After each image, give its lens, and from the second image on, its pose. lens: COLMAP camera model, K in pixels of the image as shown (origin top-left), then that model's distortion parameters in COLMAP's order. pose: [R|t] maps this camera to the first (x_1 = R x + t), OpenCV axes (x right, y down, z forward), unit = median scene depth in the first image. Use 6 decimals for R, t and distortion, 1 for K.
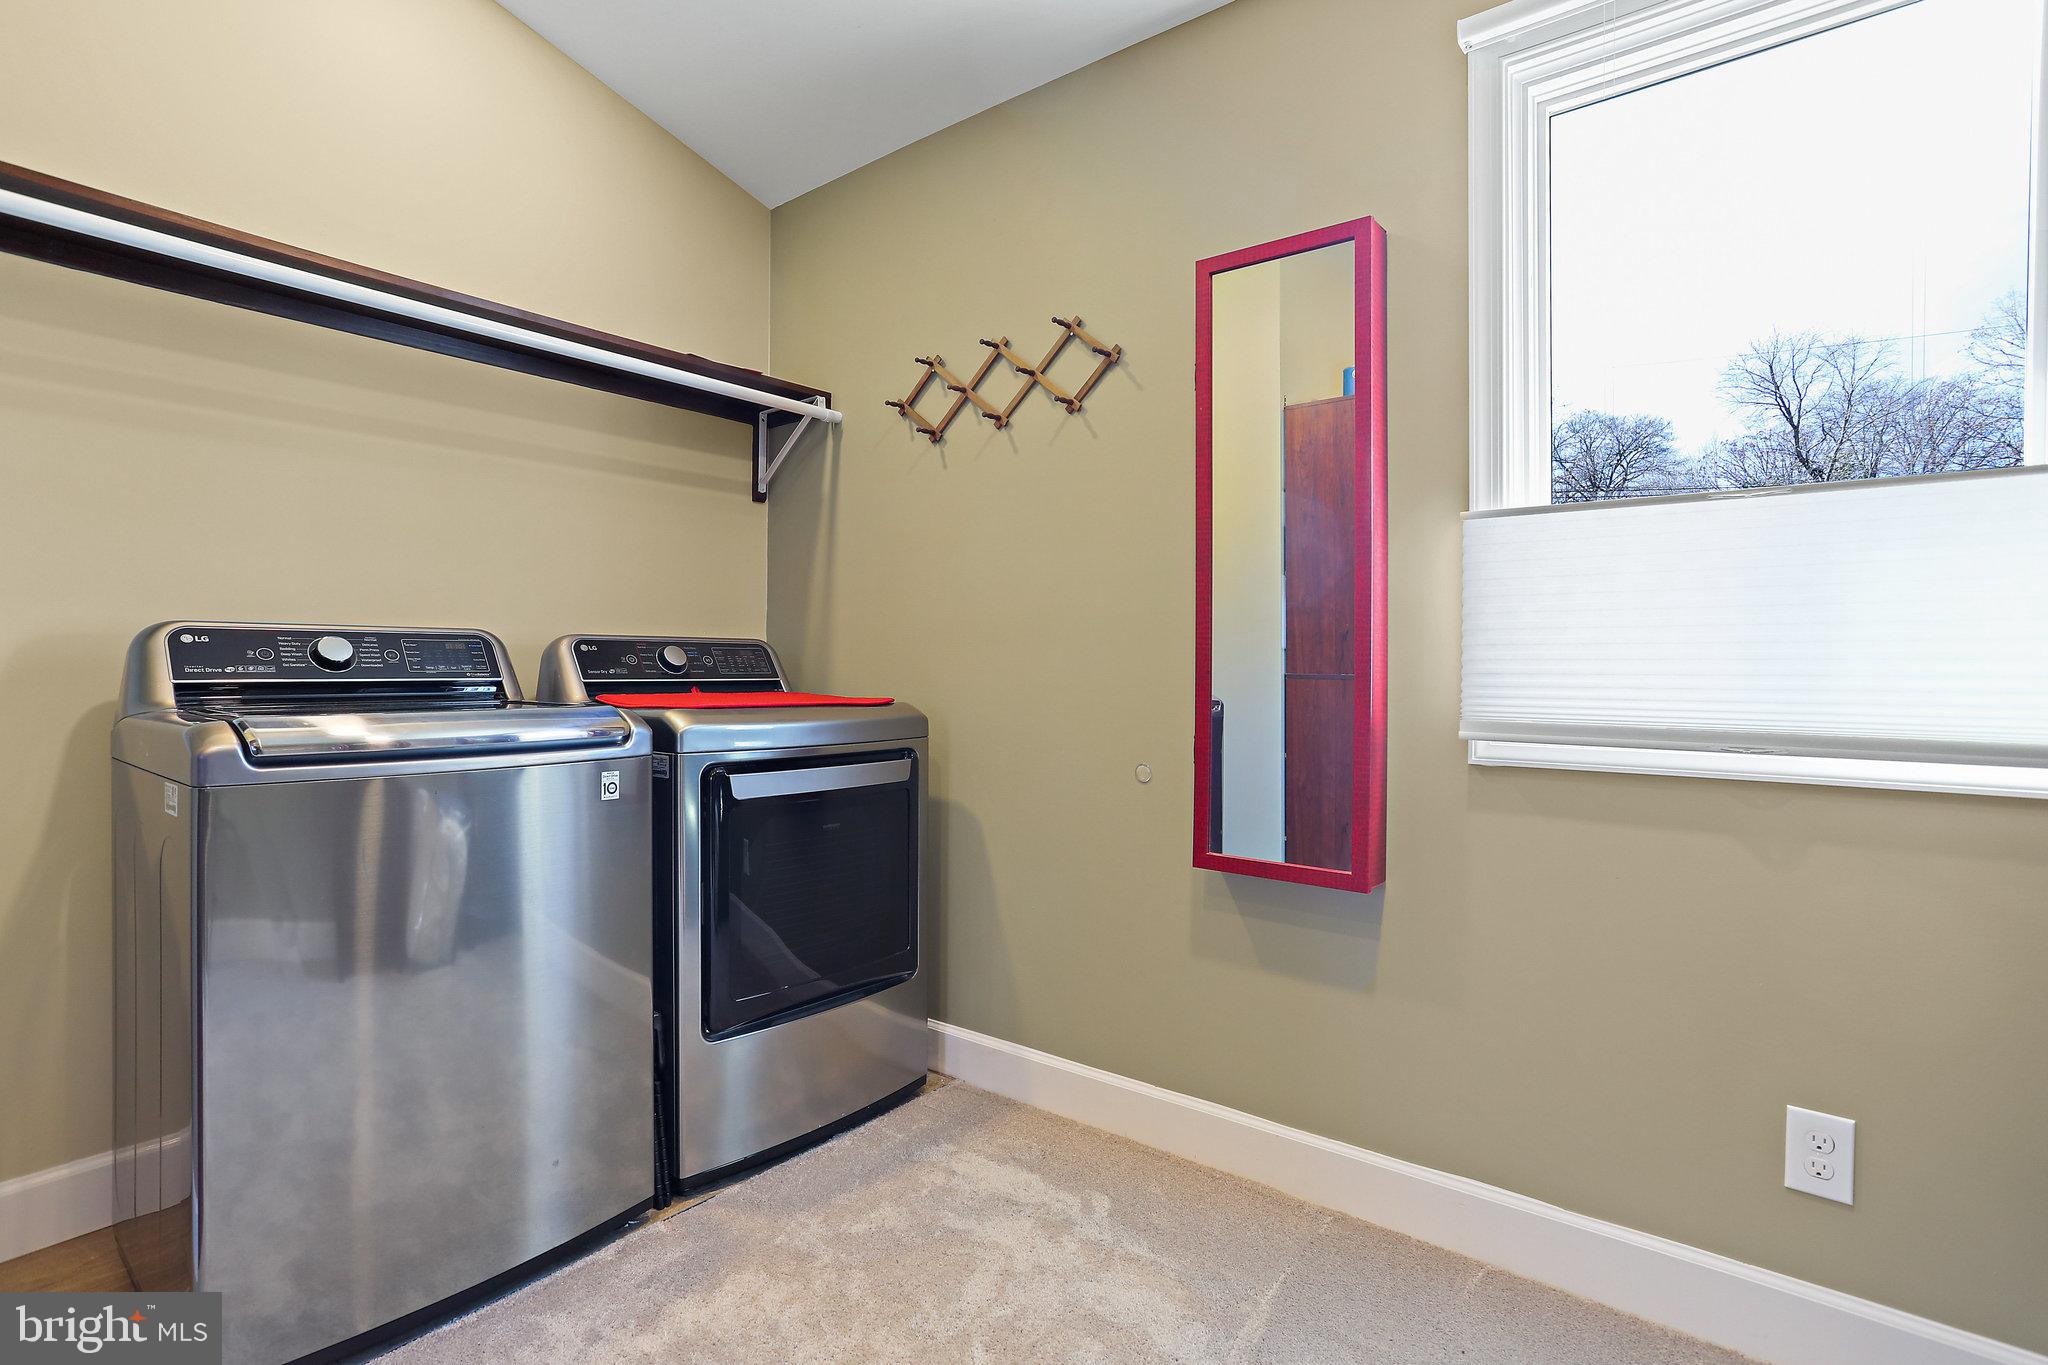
lens RADIAL K [[978.6, 0, 1049.8], [0, 978.6, 680.1], [0, 0, 1]] dist [-0.062937, 0.040469]
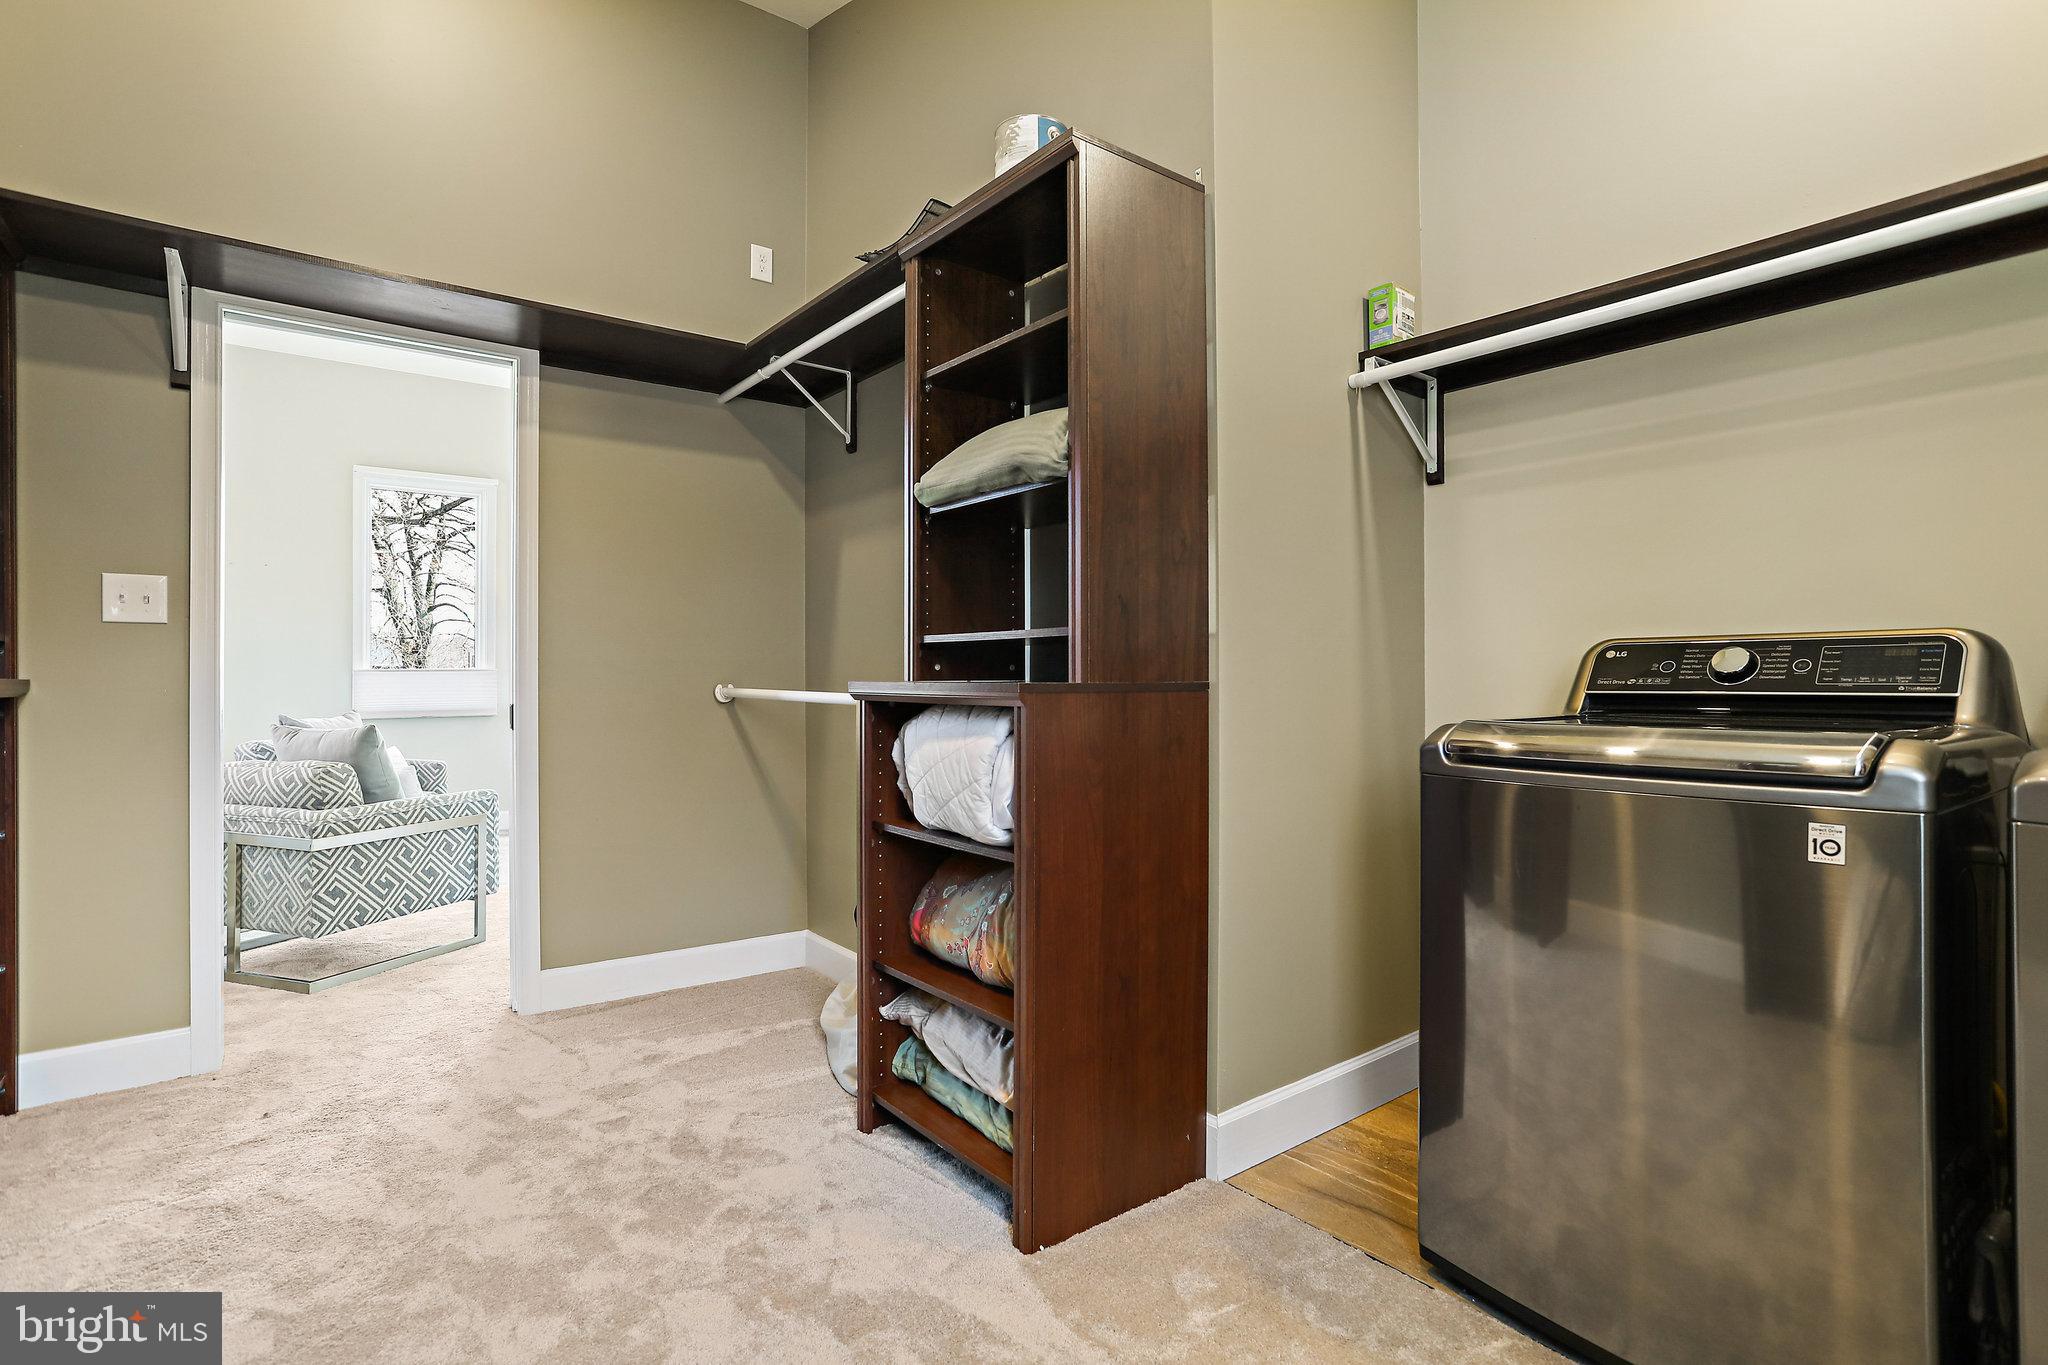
lens RADIAL K [[984.6, 0, 1026.2], [0, 984.6, 709.3], [0, 0, 1]] dist [0.000198, 0.000204]
pose [[-0.247466, 0.023937, -0.968601, 0.327649], [-0.015347, 0.999473, 0.028621, -0.001028], [0.968775, 0.021948, -0.246968, 0.510454]]
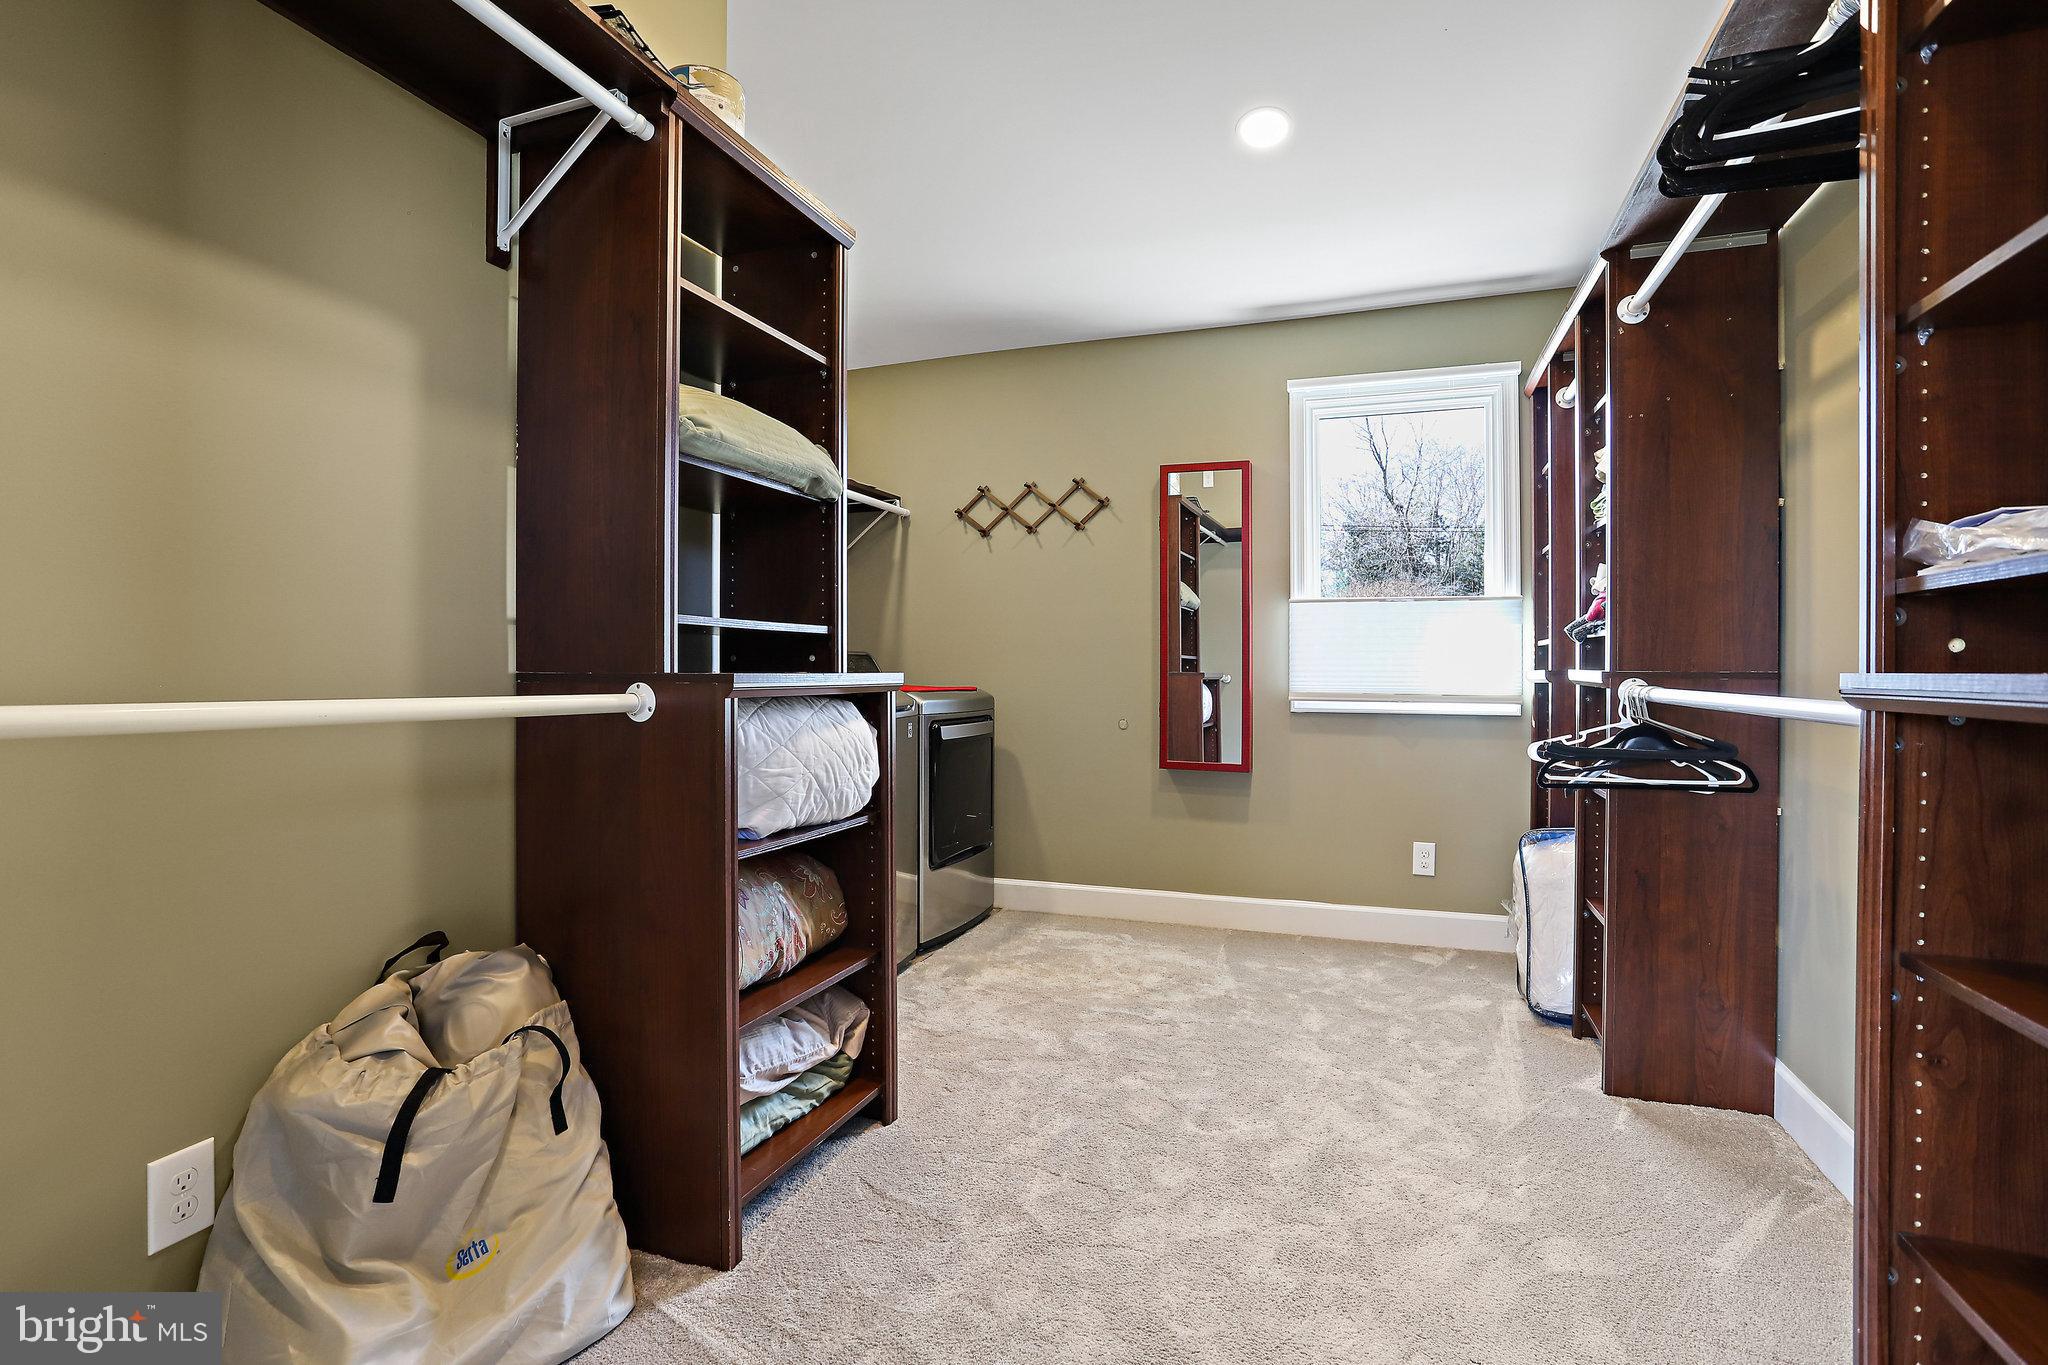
lens RADIAL K [[978.6, 0, 1049.8], [0, 978.6, 680.1], [0, 0, 1]] dist [-0.062937, 0.040469]
pose [[0.945595, -0.004789, 0.325311, -0.716749], [0.005215, 0.999986, -0.000437, 0.009794], [-0.325305, 0.002110, 0.945607, -0.822394]]
